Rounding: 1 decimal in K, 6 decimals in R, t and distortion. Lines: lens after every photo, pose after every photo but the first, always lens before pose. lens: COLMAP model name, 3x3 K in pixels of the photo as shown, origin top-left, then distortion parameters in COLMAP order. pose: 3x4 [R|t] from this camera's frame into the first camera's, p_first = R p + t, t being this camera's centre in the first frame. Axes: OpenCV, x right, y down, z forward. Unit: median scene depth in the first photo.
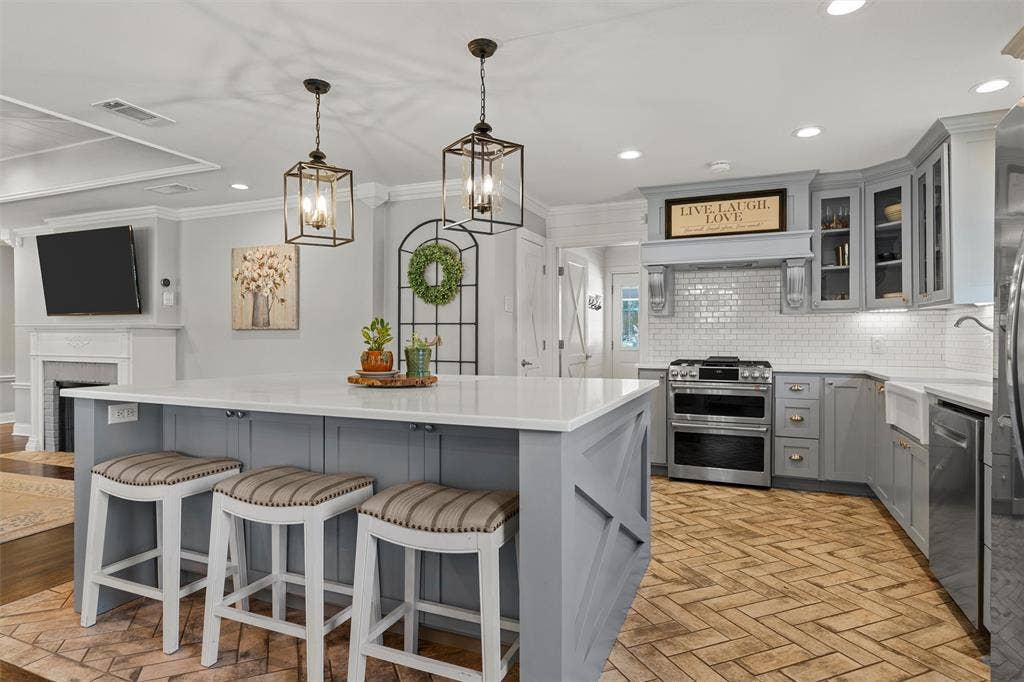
lens RADIAL K [[562.8, 0, 512.0], [0, 562.8, 341.0], [0, 0, 1]] dist [0.003785, 0.000814]
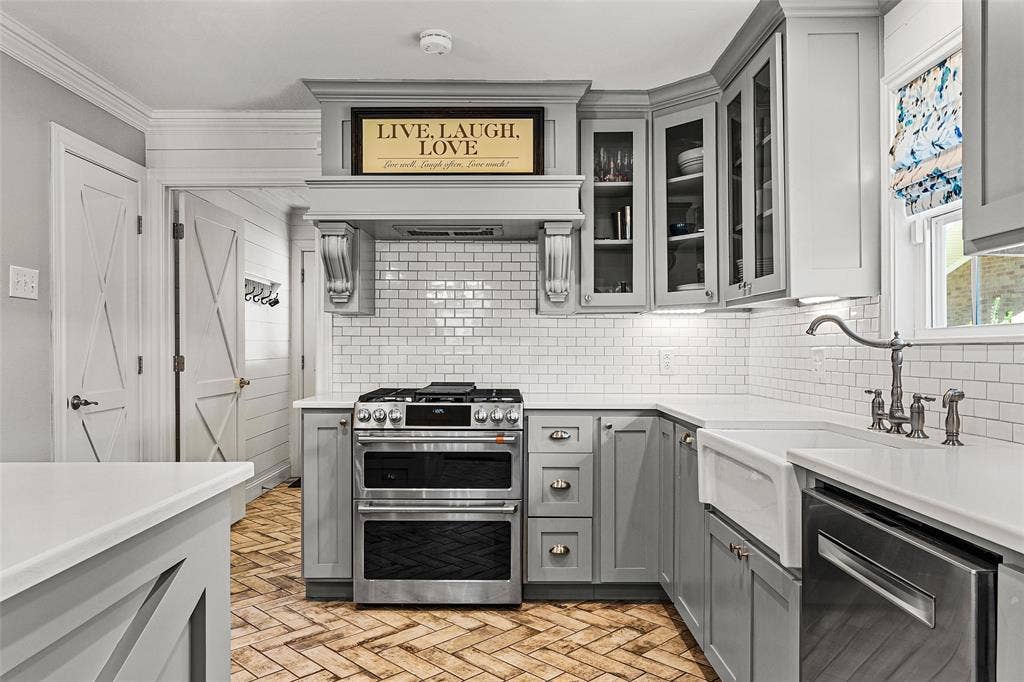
lens RADIAL K [[704.2, 0, 509.9], [0, 704.2, 350.2], [0, 0, 1]] dist [0.005448, 0.002717]
pose [[0.920866, -0.000744, 0.389879, 0.154958], [0.002103, 0.999993, -0.003061, -0.005427], [-0.389874, 0.003638, 0.920861, 0.312564]]
